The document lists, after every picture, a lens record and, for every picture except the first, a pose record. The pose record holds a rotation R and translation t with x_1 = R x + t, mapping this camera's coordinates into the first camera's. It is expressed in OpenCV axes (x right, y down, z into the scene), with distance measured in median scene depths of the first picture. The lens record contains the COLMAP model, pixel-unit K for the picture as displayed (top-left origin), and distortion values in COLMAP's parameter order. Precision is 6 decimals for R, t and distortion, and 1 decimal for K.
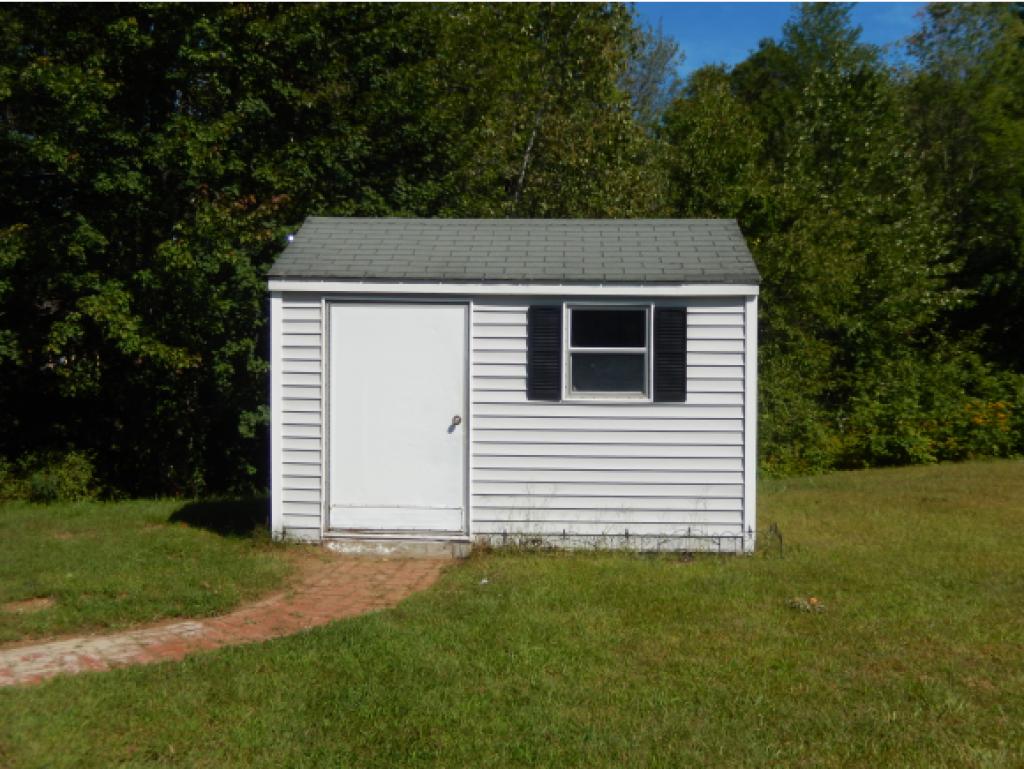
lens RADIAL K [[1157.9, 0, 511.3], [0, 1157.9, 386.0], [0, 0, 1]] dist [-0.074644, 0.000000]
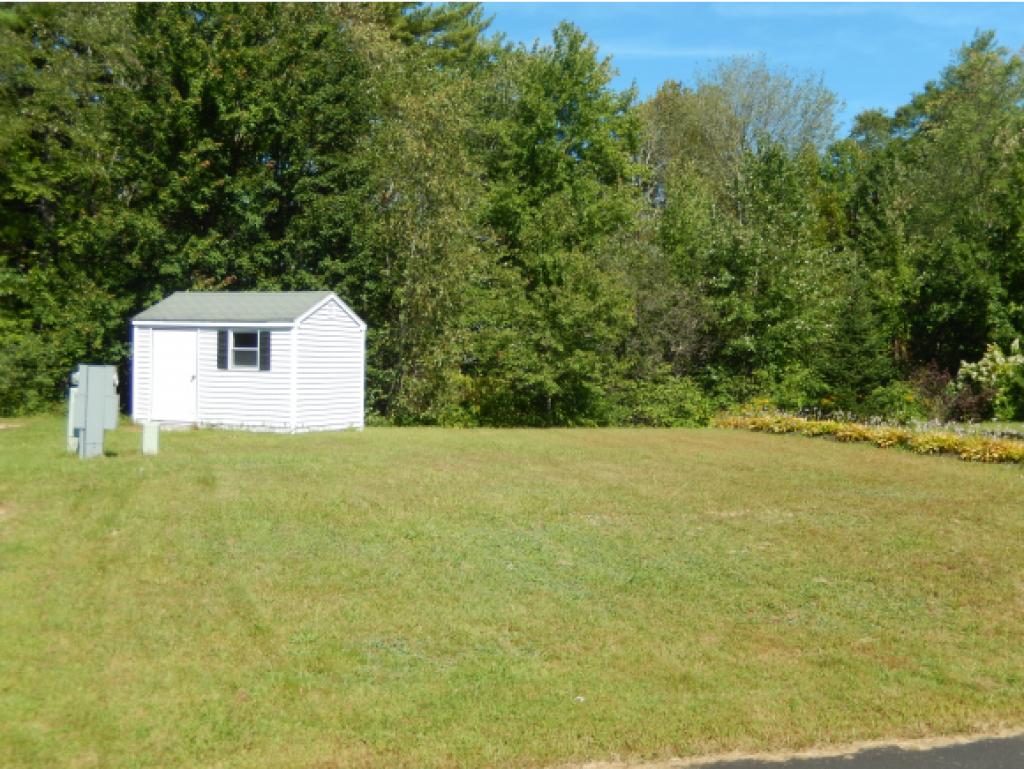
lens RADIAL K [[1157.9, 0, 513.1], [0, 1157.9, 384.0], [0, 0, 1]] dist [-0.074644, 0.000000]
pose [[0.923148, 0.020101, -0.383918, 1.529696], [-0.023636, 0.999711, -0.004491, 0.039696], [0.383717, 0.013220, 0.923356, -1.009643]]
